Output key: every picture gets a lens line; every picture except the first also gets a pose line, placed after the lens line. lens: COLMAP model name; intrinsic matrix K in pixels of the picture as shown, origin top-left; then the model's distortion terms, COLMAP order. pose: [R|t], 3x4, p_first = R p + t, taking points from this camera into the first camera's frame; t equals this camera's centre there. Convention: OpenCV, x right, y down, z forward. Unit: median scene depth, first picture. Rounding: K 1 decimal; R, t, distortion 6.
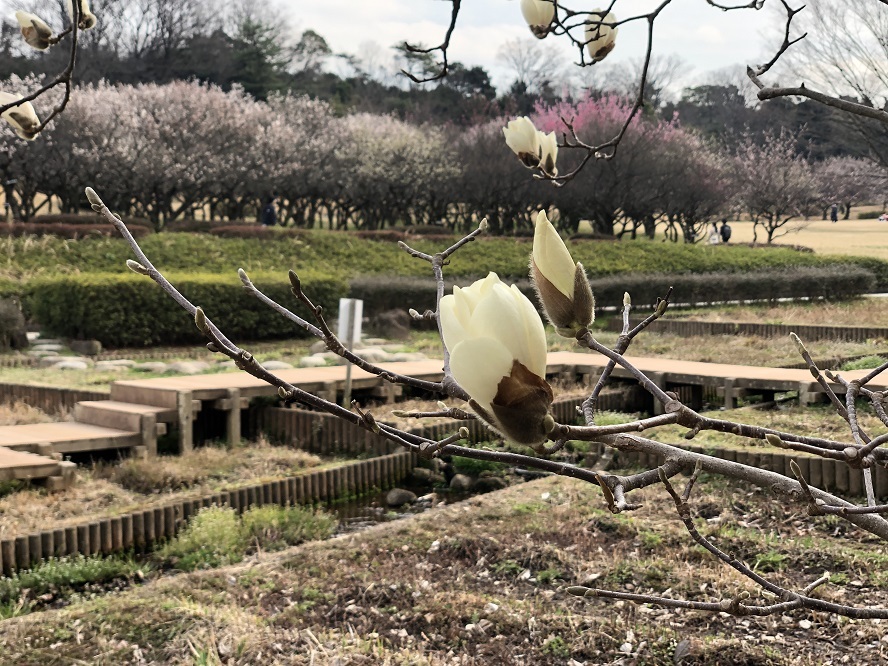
lens RADIAL K [[1348.5, 0, 444.0], [0, 1348.5, 333.0], [0, 0, 1]] dist [0.002231, 0.020940]
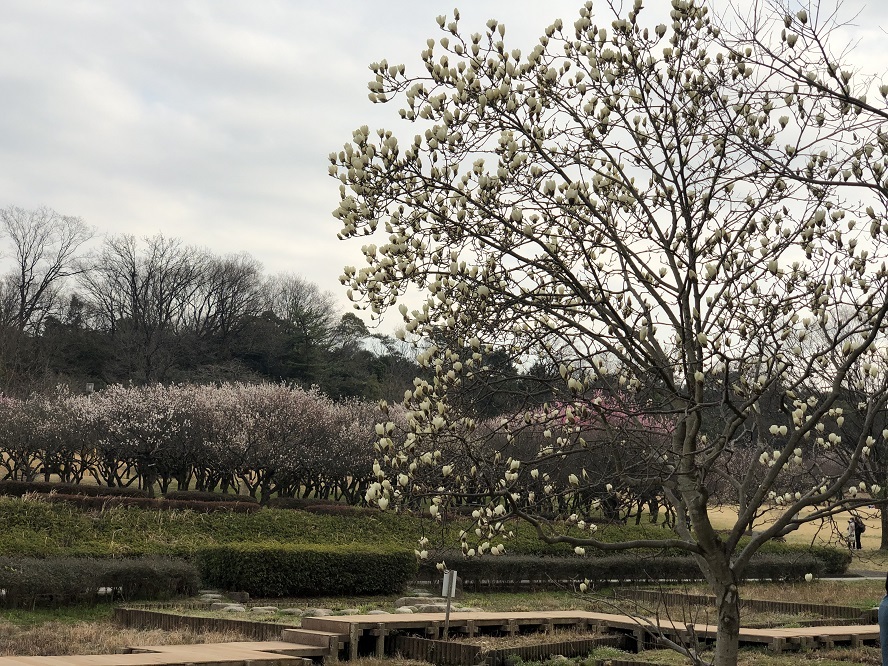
lens RADIAL K [[1343.3, 0, 444.0], [0, 1343.3, 333.0], [0, 0, 1]] dist [0.145082, -0.057009]
pose [[0.999371, 0.033138, -0.012627, -0.030372], [-0.034951, 0.980650, -0.192623, 0.004076], [0.006000, 0.192943, 0.981192, -0.310772]]
